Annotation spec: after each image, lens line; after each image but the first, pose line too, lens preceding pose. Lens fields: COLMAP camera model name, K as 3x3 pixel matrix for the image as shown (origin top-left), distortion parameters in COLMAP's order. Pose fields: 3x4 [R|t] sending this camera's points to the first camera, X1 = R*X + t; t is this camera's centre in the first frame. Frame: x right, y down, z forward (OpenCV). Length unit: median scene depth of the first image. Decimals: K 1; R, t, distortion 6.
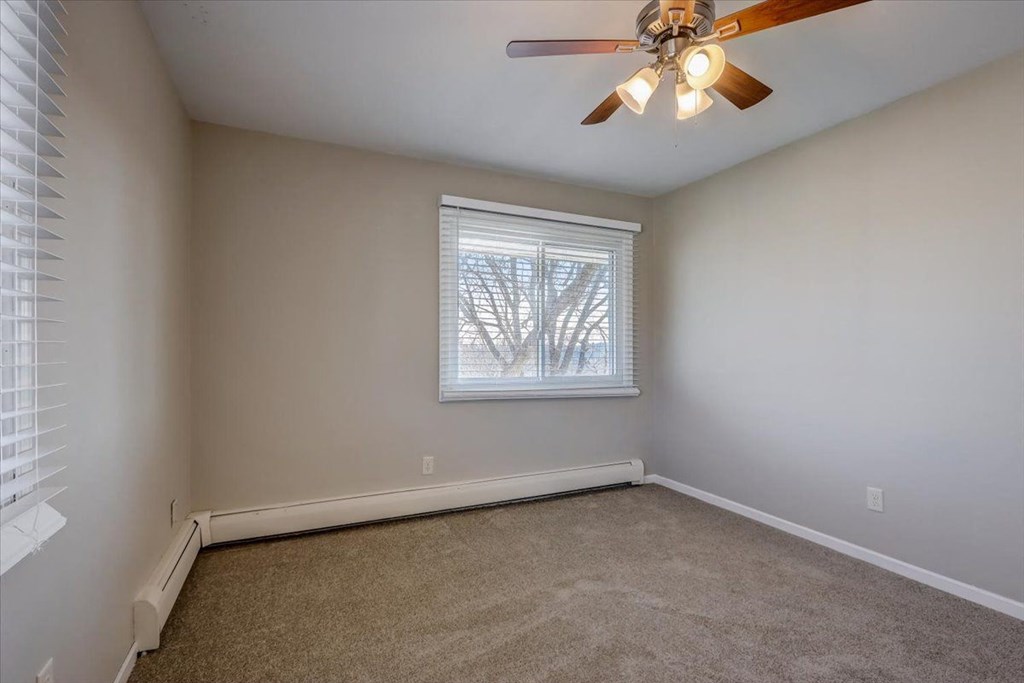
lens RADIAL K [[482.6, 0, 511.8], [0, 482.6, 331.7], [0, 0, 1]] dist [-0.010197, 0.001980]
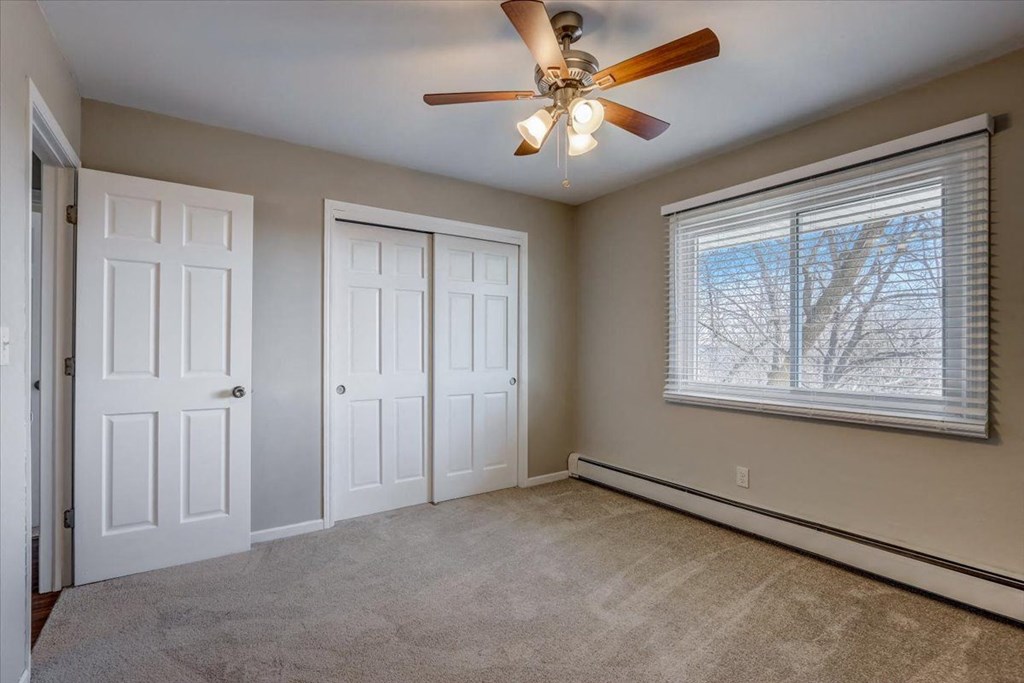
lens RADIAL K [[482.6, 0, 506.1], [0, 482.6, 343.4], [0, 0, 1]] dist [-0.010197, 0.001980]
pose [[0.166817, -0.018186, -0.985820, 0.768664], [0.020862, 0.999671, -0.014911, 0.023378], [0.985767, -0.018079, 0.167142, 0.445134]]
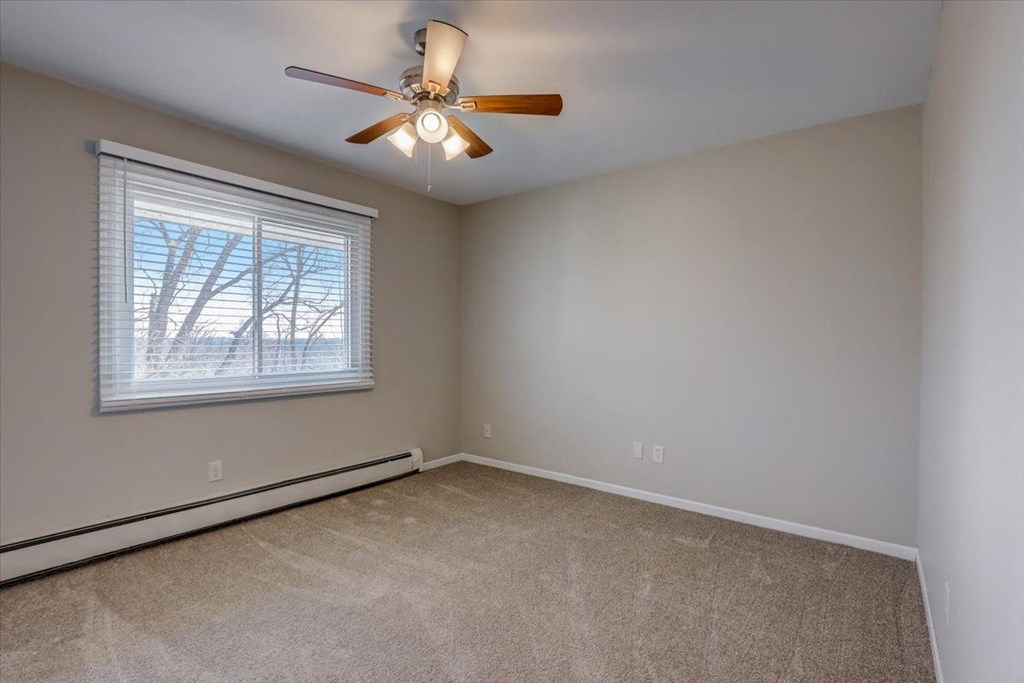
lens RADIAL K [[482.6, 0, 511.8], [0, 482.6, 338.8], [0, 0, 1]] dist [-0.010197, 0.001980]
pose [[0.889592, -0.007206, 0.456699, 0.074434], [-0.006387, 0.999582, 0.028213, 0.001702], [-0.456712, -0.028015, 0.889174, 0.034278]]
